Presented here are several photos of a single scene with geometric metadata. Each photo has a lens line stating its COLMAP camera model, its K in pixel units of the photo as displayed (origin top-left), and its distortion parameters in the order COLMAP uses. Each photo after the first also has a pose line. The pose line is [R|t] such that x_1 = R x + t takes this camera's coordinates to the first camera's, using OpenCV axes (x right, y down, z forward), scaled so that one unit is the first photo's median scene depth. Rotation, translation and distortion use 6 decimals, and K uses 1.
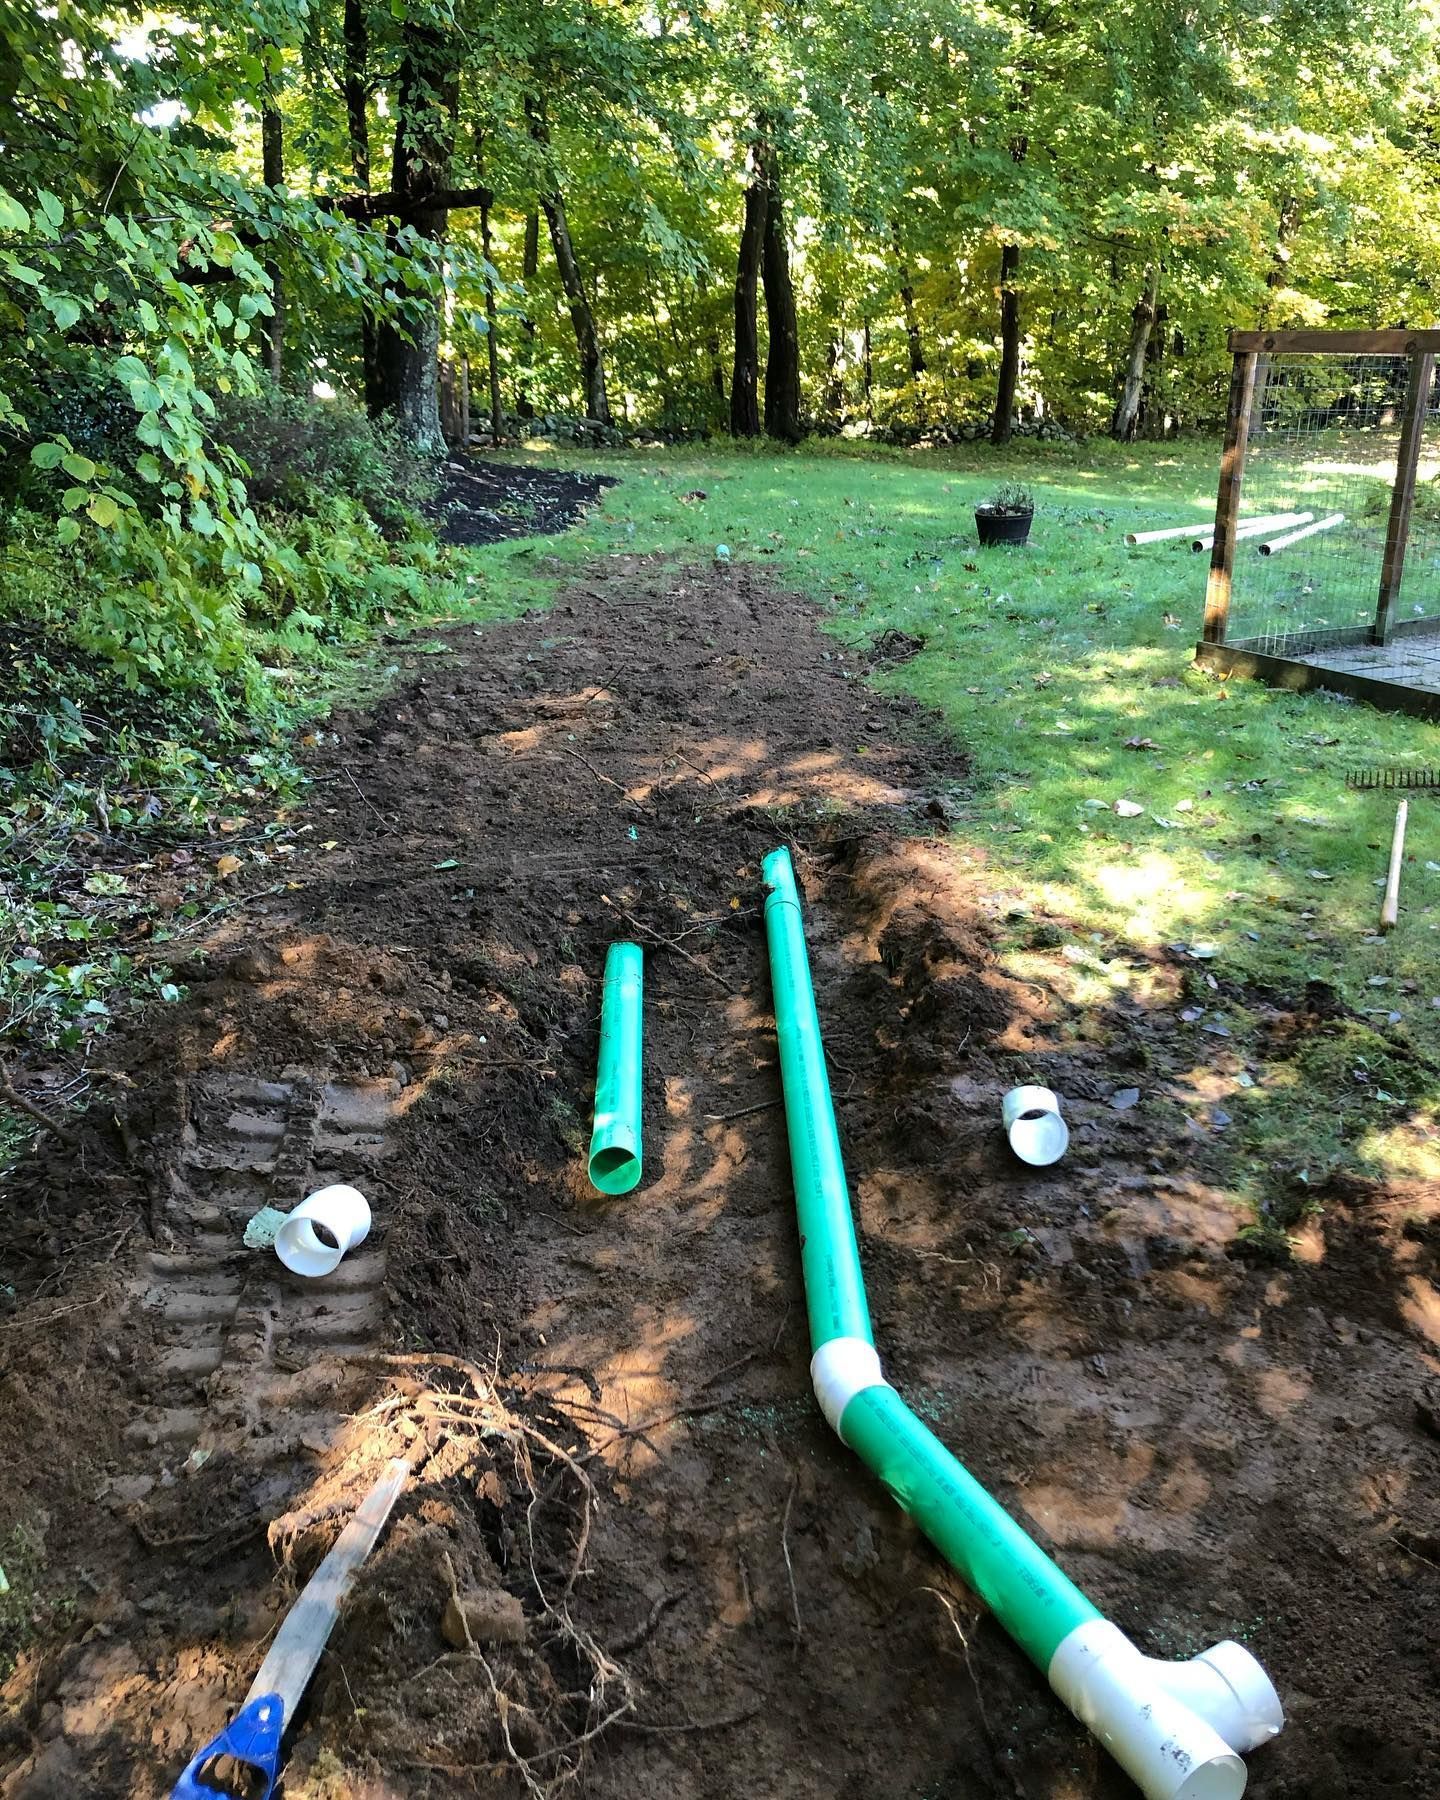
lens RADIAL K [[1668.4, 0, 720.0], [0, 1668.4, 900.0], [0, 0, 1]] dist [0.015006, -0.004782]
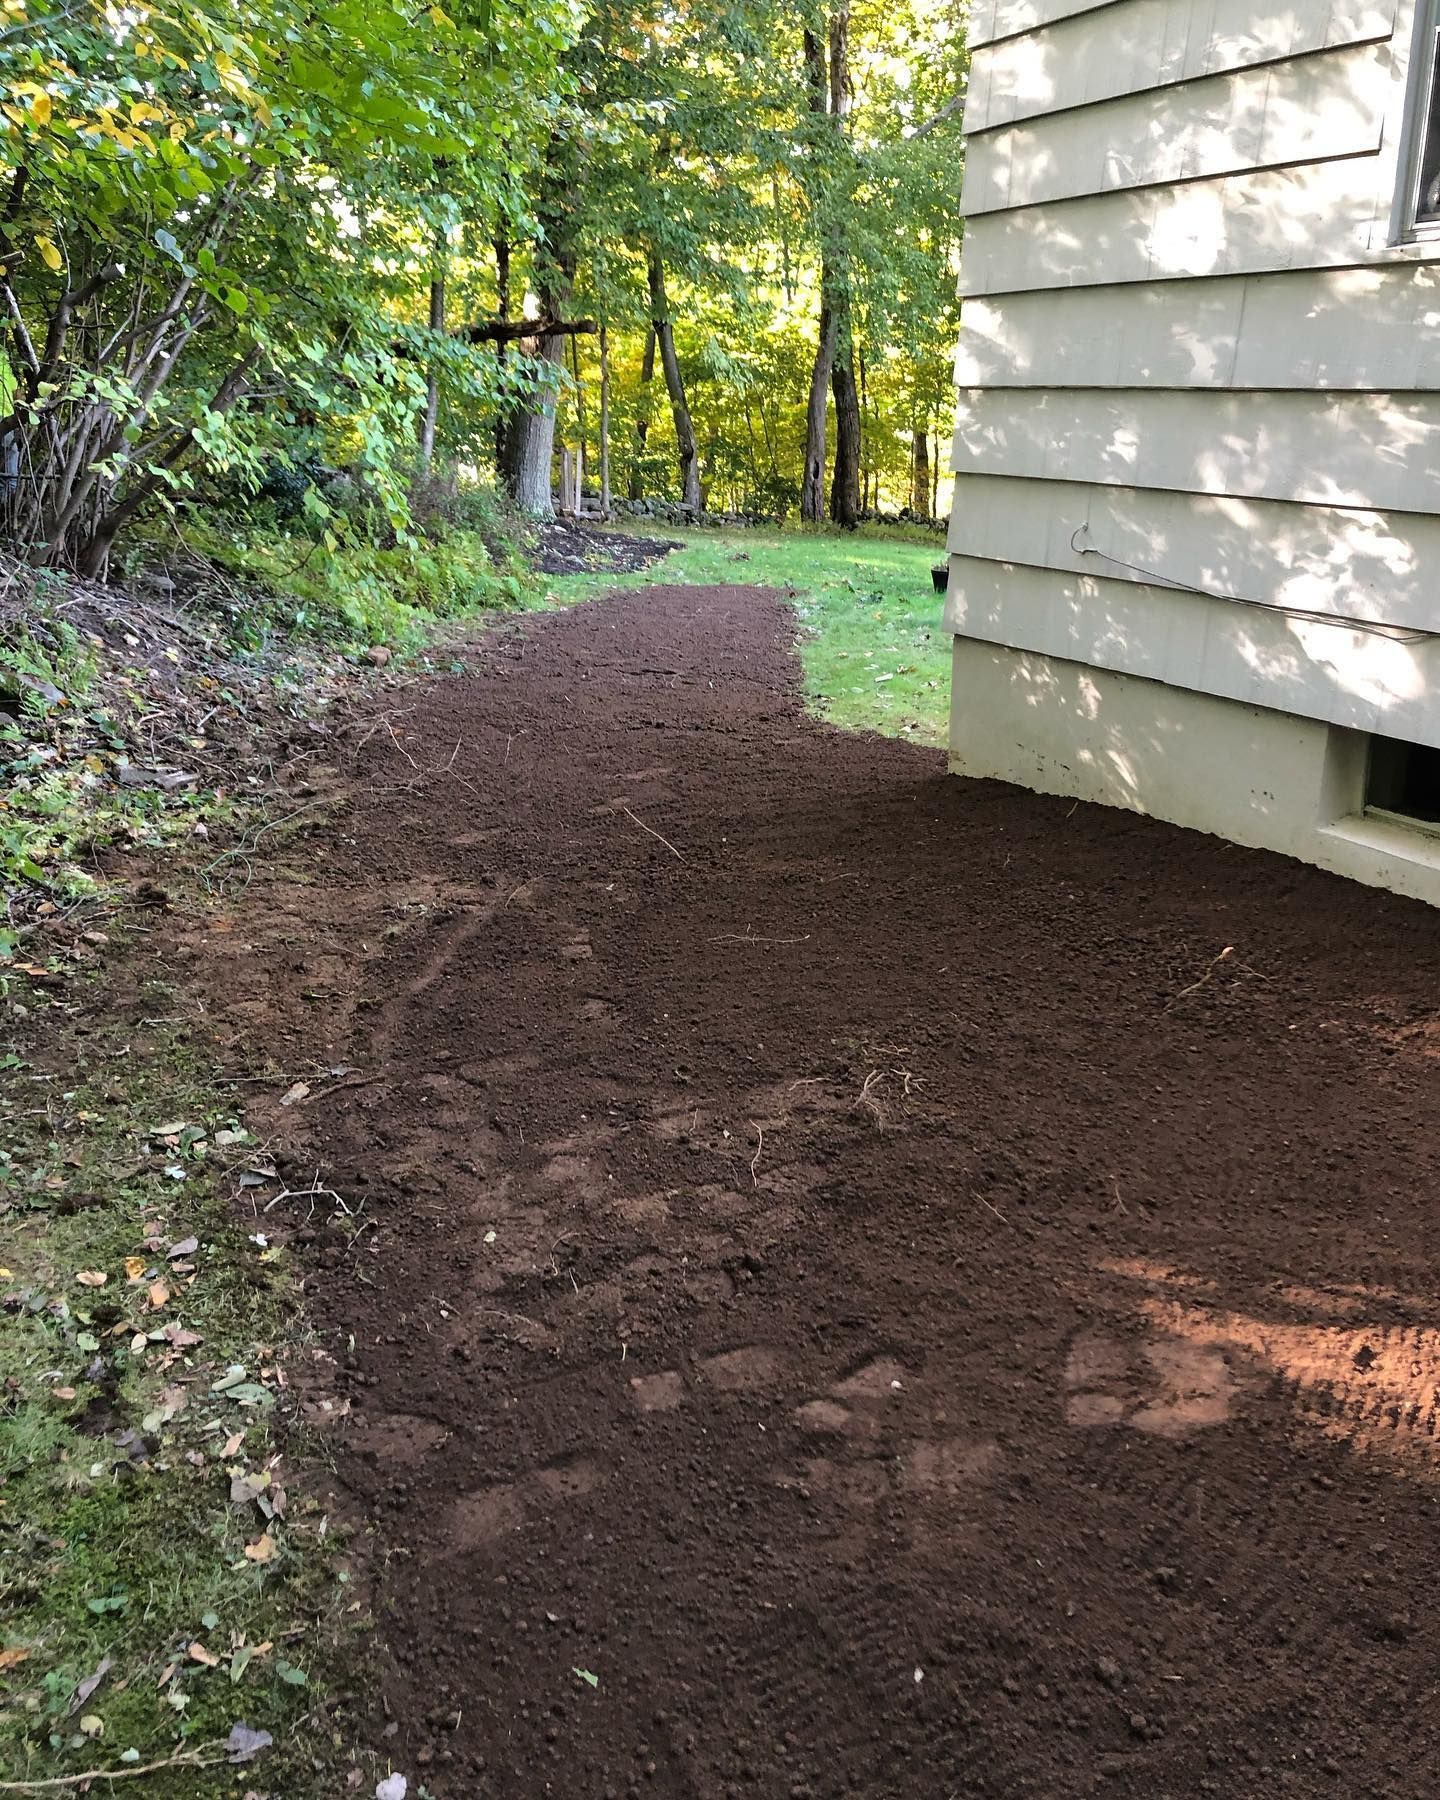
lens RADIAL K [[1668.4, 0, 720.0], [0, 1668.4, 900.0], [0, 0, 1]] dist [0.015006, -0.004782]
pose [[0.996342, 0.048913, -0.070071, 0.100749], [-0.052884, 0.997031, -0.055975, 0.132484], [0.067125, 0.059476, 0.995970, -0.373848]]
